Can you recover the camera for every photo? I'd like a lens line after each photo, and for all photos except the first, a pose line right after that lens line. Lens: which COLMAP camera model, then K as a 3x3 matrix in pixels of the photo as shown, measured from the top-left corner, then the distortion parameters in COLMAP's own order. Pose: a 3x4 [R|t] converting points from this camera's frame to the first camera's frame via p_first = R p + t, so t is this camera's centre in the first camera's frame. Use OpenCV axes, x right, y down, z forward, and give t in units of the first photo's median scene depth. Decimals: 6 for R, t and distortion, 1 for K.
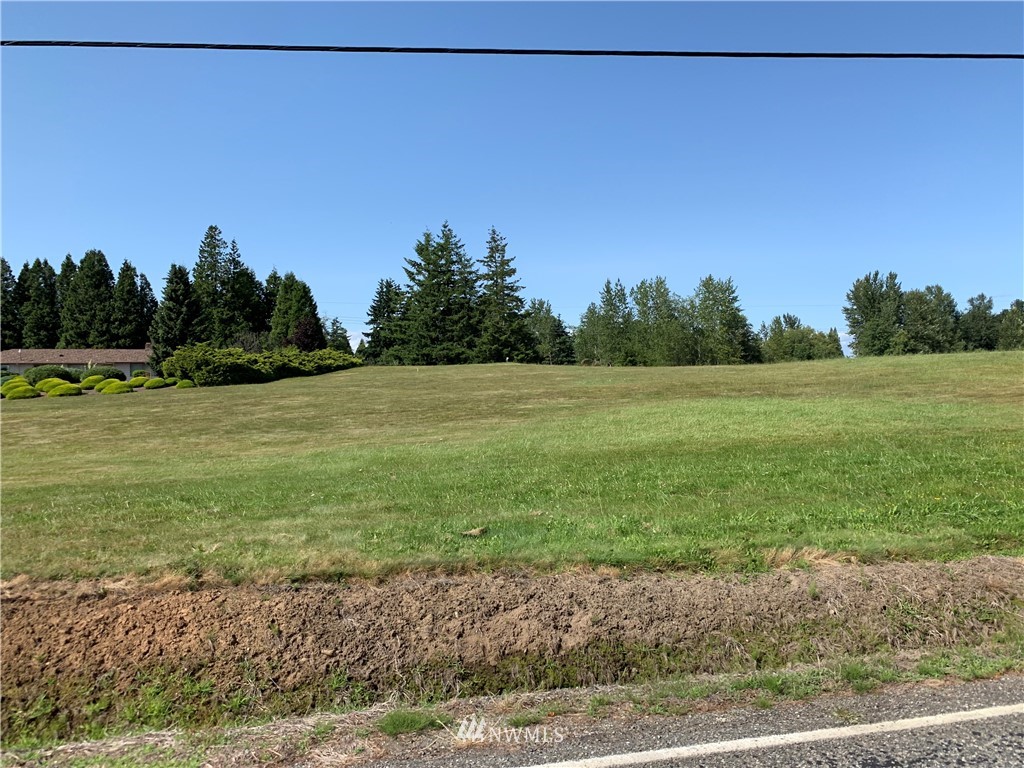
lens RADIAL K [[805.0, 0, 512.0], [0, 805.0, 384.0], [0, 0, 1]] dist [-0.010947, 0.012244]
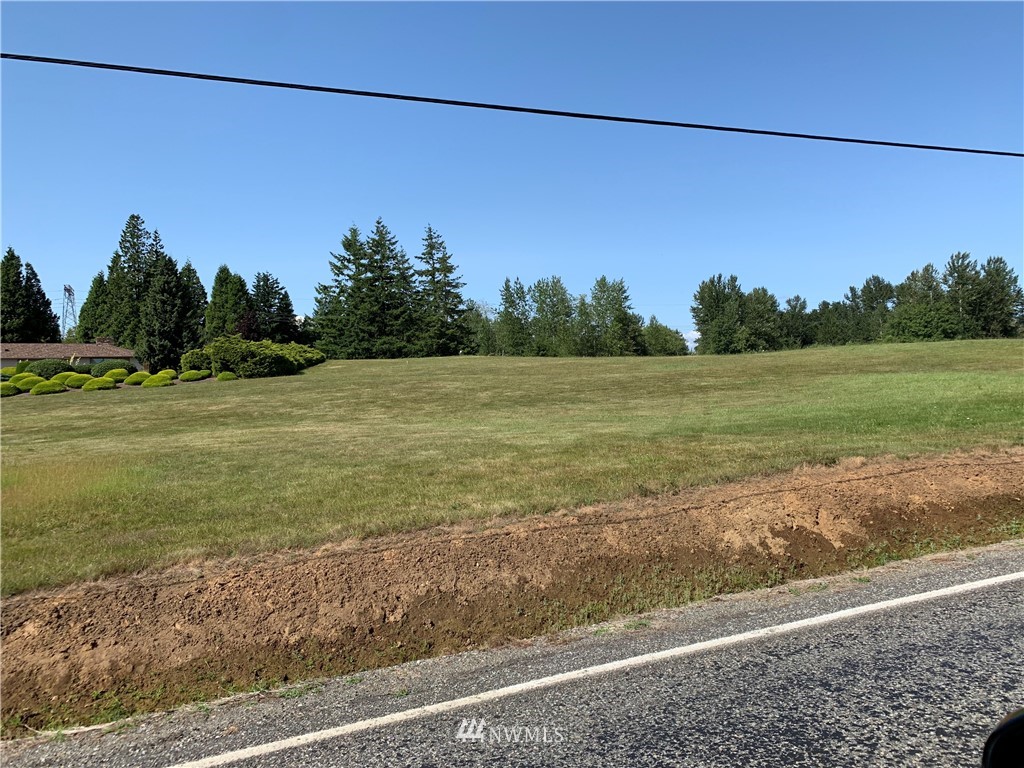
lens RADIAL K [[805.0, 0, 512.0], [0, 805.0, 384.0], [0, 0, 1]] dist [-0.010947, 0.012244]
pose [[0.973728, -0.013789, 0.227295, -0.149029], [0.013201, 0.999904, 0.004106, 0.005408], [-0.227330, -0.000998, 0.973817, -0.025461]]
